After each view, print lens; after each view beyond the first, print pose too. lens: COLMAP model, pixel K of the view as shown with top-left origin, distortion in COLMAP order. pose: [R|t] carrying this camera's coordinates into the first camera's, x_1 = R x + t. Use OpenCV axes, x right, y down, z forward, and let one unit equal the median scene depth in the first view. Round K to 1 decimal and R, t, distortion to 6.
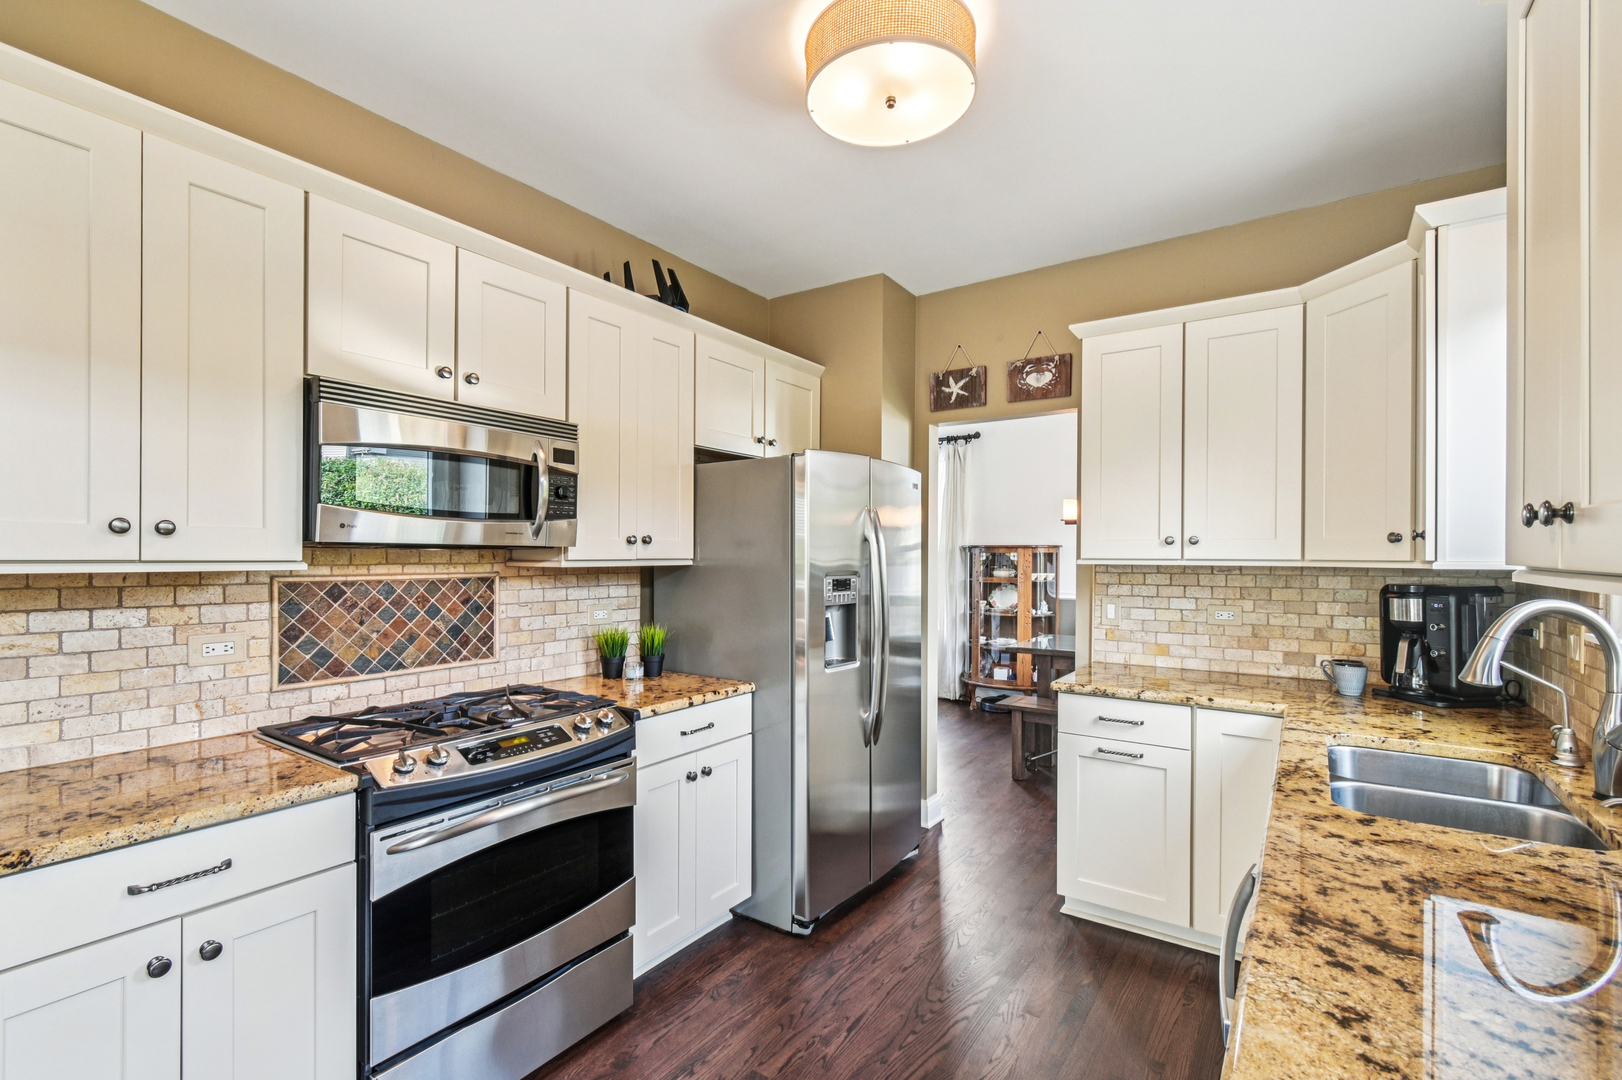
lens RADIAL K [[717.9, 0, 804.7], [0, 717.9, 557.0], [0, 0, 1]] dist [-0.000587, 0.000907]
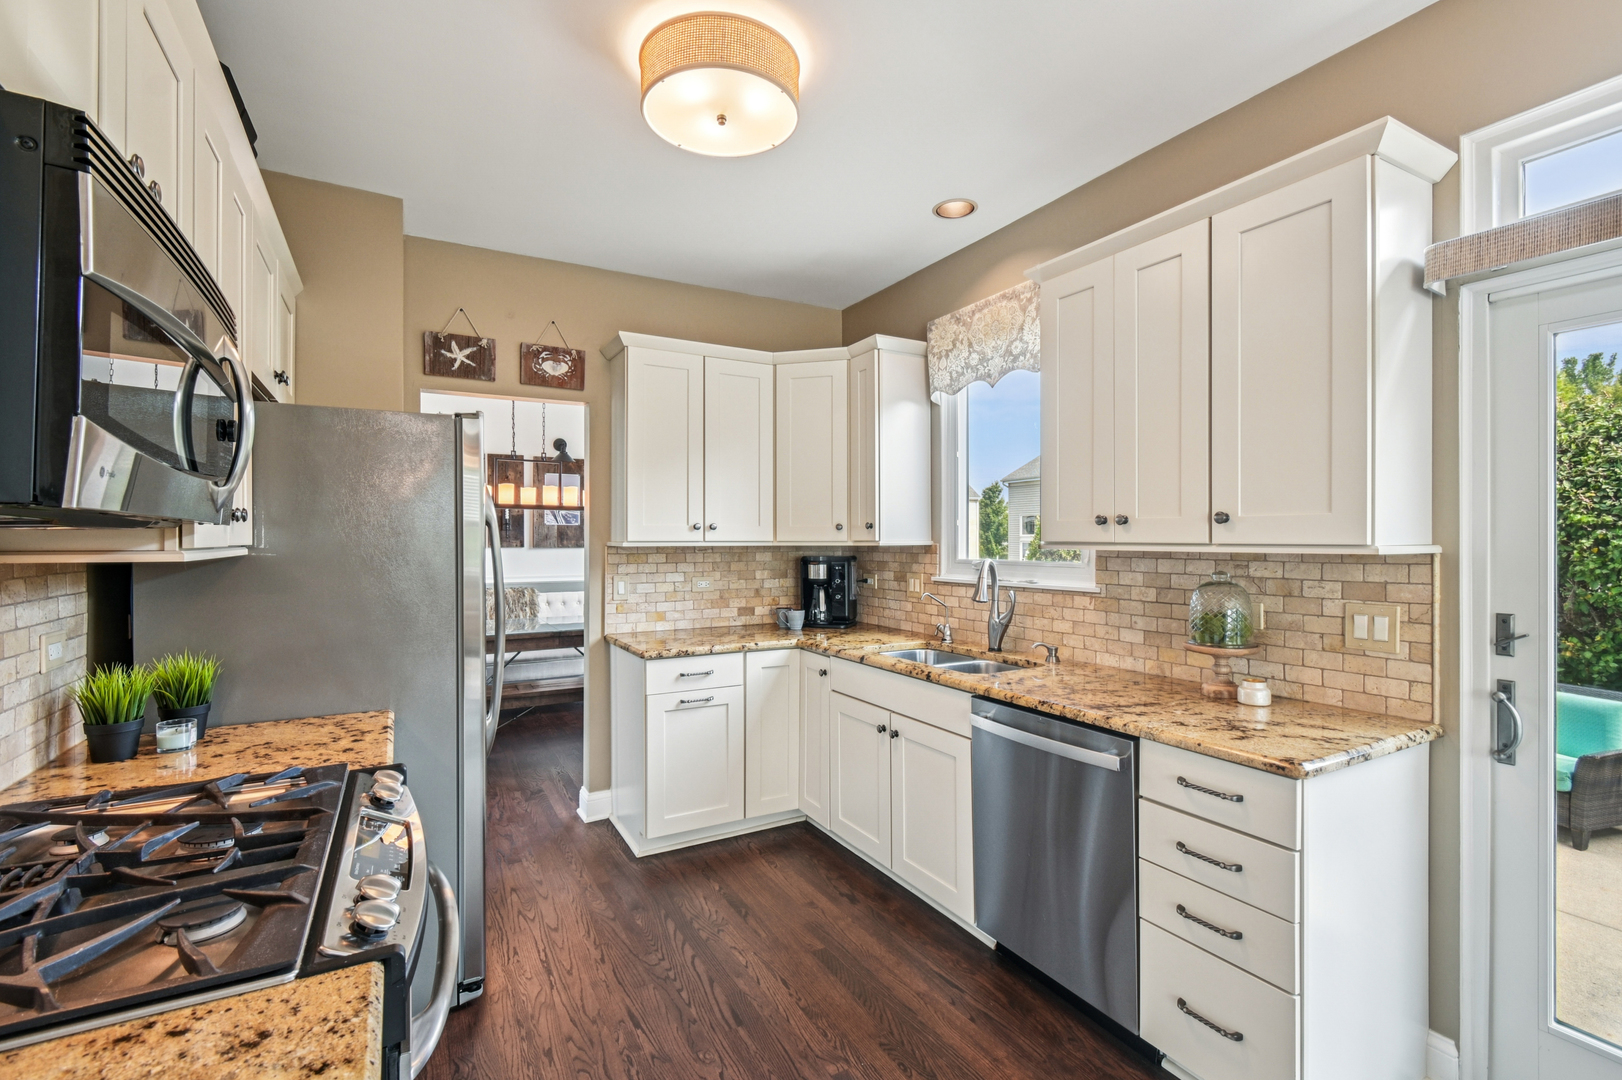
lens RADIAL K [[717.9, 0, 796.0], [0, 717.9, 541.2], [0, 0, 1]] dist [-0.000587, 0.000907]
pose [[0.453553, -0.006115, 0.891208, -0.527834], [0.006074, 0.999974, 0.003770, -0.000840], [-0.891209, 0.003703, 0.453579, 0.272952]]
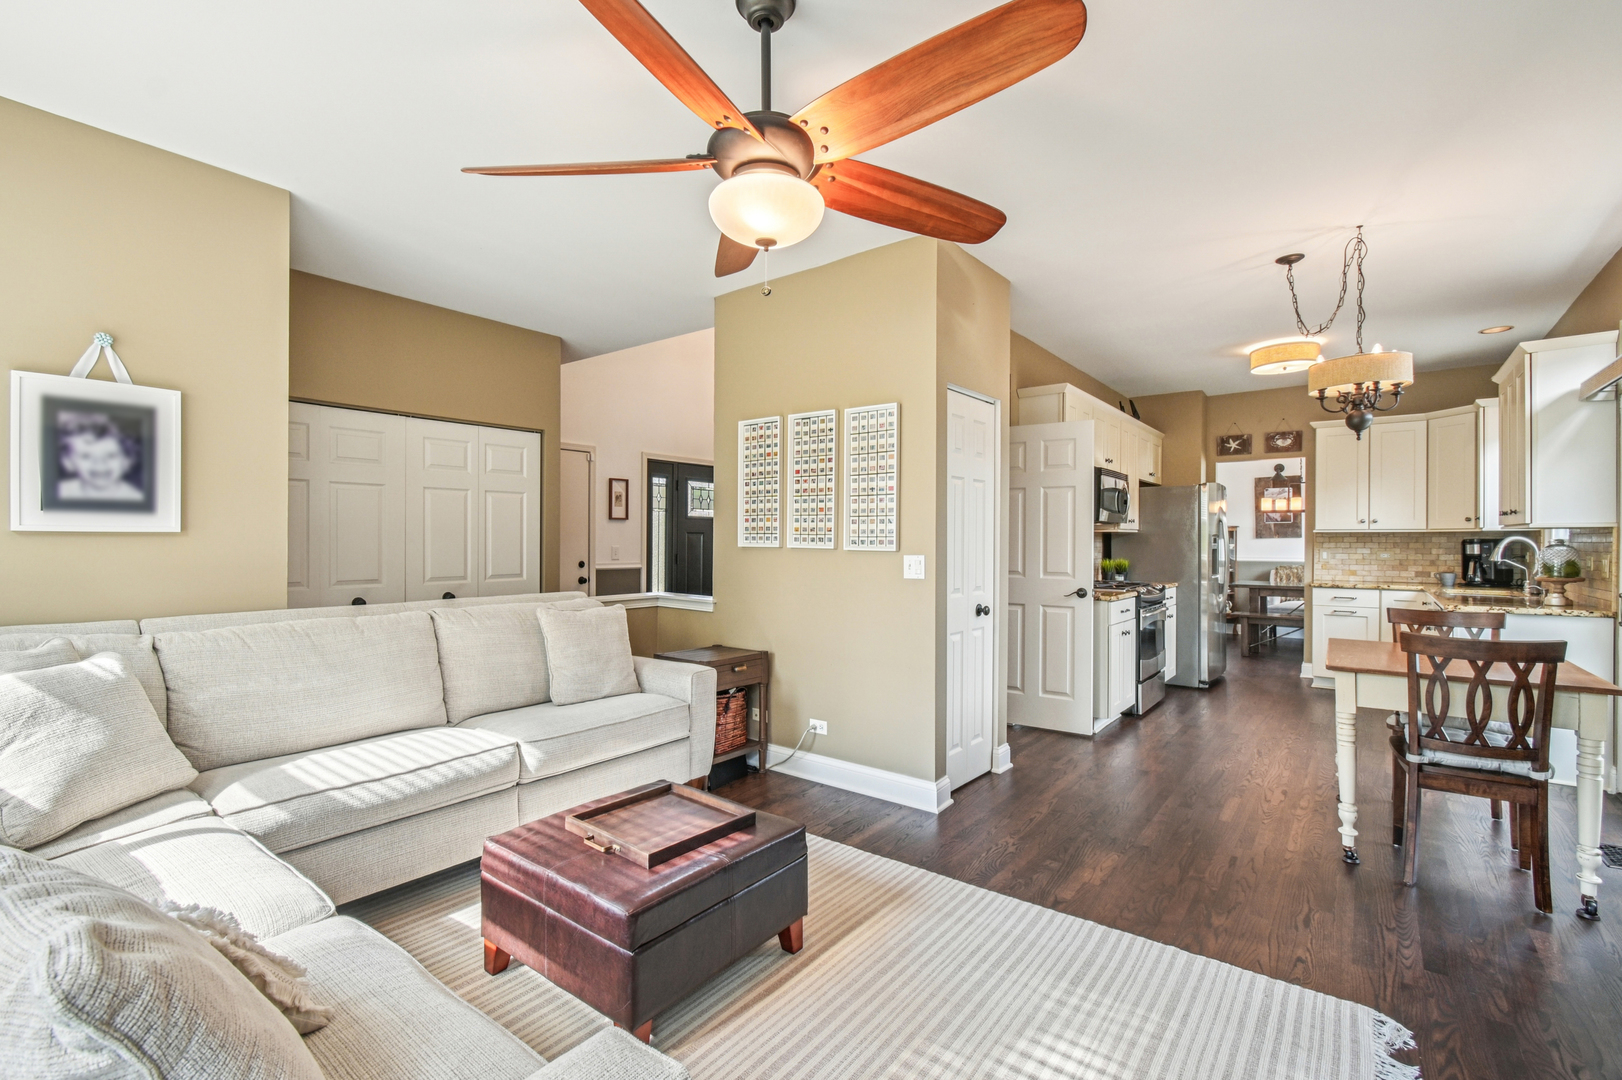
lens RADIAL K [[717.9, 0, 807.8], [0, 717.9, 541.7], [0, 0, 1]] dist [-0.000587, 0.000907]
pose [[0.998419, -0.000973, -0.056204, -1.094888], [0.000907, 0.999999, -0.001201, 0.042411], [0.056205, 0.001149, 0.998419, -1.335860]]
